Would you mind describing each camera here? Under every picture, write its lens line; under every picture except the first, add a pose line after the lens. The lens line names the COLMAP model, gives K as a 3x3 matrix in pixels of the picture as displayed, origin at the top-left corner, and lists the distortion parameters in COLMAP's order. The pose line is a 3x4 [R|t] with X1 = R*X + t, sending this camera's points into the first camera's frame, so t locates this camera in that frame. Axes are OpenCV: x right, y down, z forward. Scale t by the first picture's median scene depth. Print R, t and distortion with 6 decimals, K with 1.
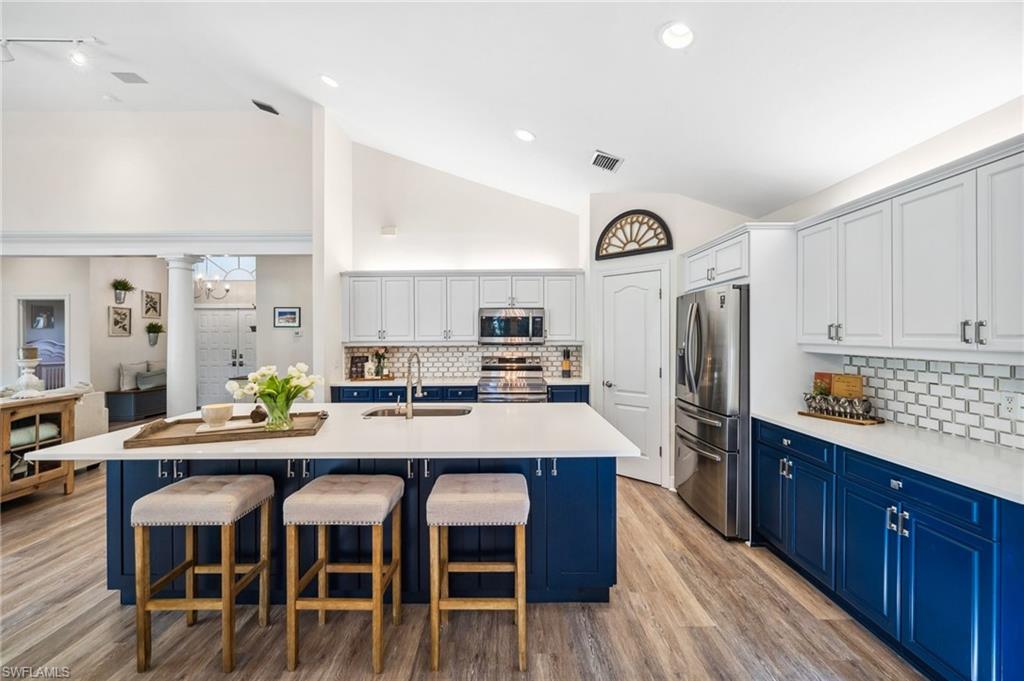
lens RADIAL K [[423.3, 0, 512.0], [0, 423.3, 340.5], [0, 0, 1]] dist [0.001234, 0.000053]
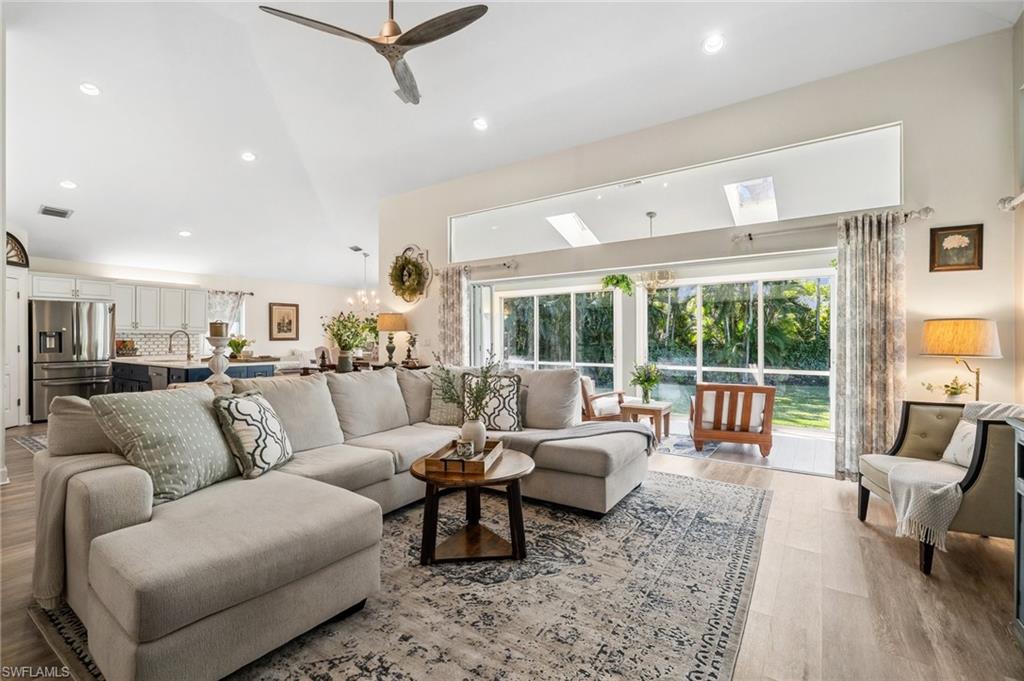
lens RADIAL K [[443.6, 0, 521.9], [0, 443.6, 332.6], [0, 0, 1]] dist [-0.014858, 0.000376]
pose [[-0.836879, 0.011573, 0.547265, -1.864897], [0.010945, 0.999930, -0.004409, 0.043658], [-0.547278, 0.002300, -0.836948, 1.256395]]
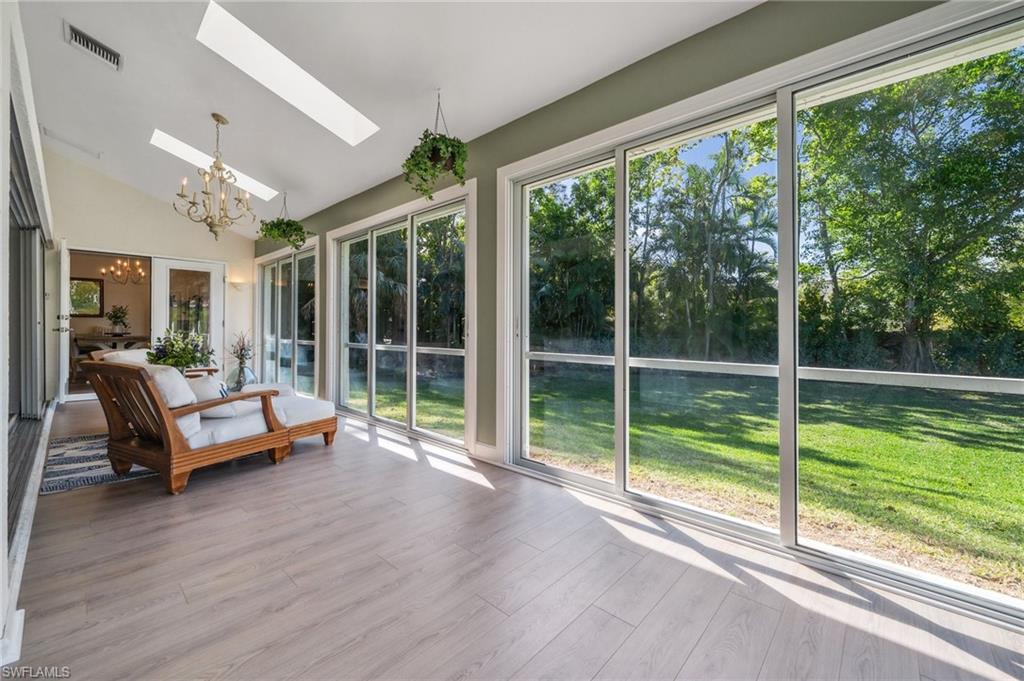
lens RADIAL K [[413.6, 0, 511.5], [0, 413.6, 325.9], [0, 0, 1]] dist [-0.000337, -0.000097]
pose [[-0.741171, 0.005168, 0.671297, -2.531907], [0.003298, 0.999986, -0.004057, 0.125445], [-0.671309, -0.000793, -0.741178, 0.028147]]
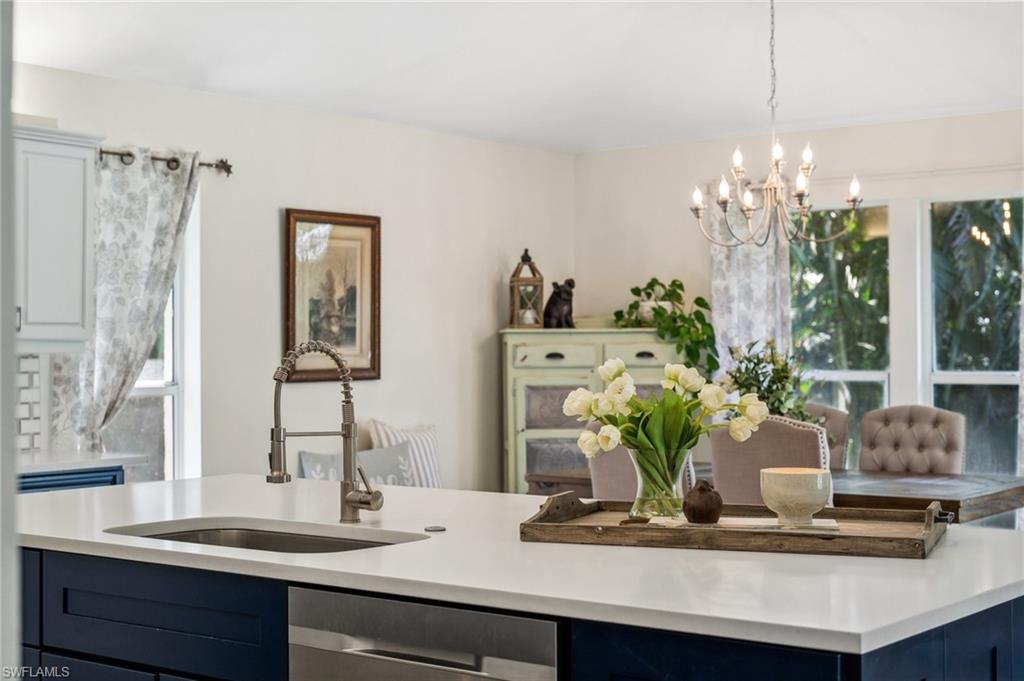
lens RADIAL K [[1488.0, 0, 512.0], [0, 1488.0, 340.5], [0, 0, 1]] dist [-0.009926, -0.001514]
pose [[-0.789622, 0.008197, 0.613539, -0.728645], [0.010520, 0.999945, 0.000179, 0.015785], [-0.613503, 0.006596, -0.789665, 1.223929]]
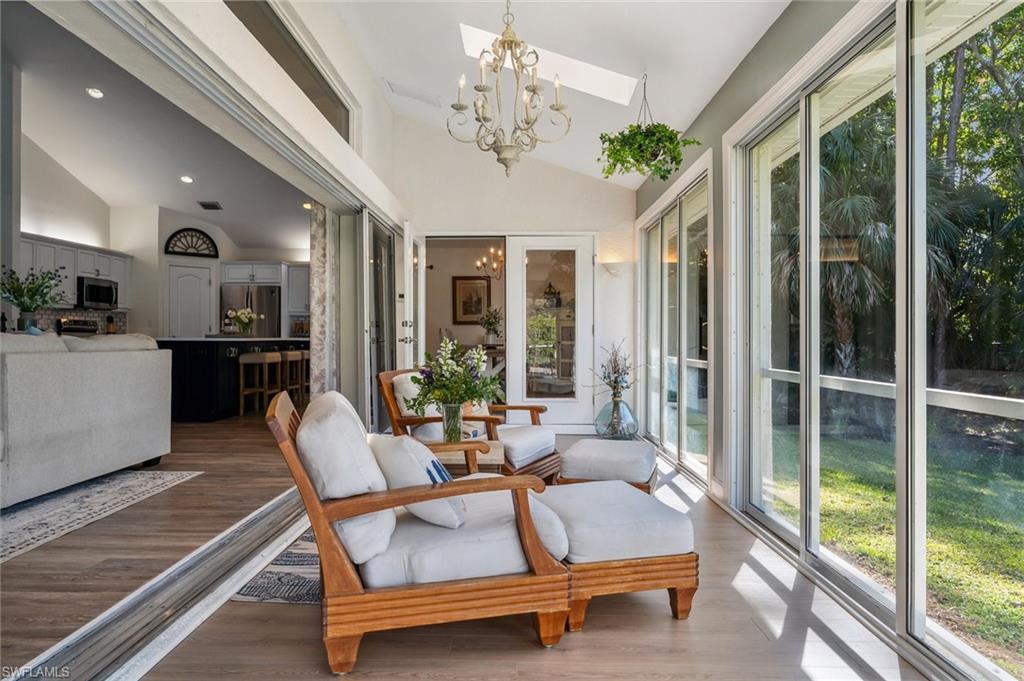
lens RADIAL K [[659.3, 0, 512.0], [0, 659.3, 340.5], [0, 0, 1]] dist [0.000455, -0.000107]
pose [[0.001176, -0.000876, 0.999999, -2.232799], [0.008648, 0.999962, 0.000866, 0.128500], [-0.999962, 0.008647, 0.001183, -0.216214]]
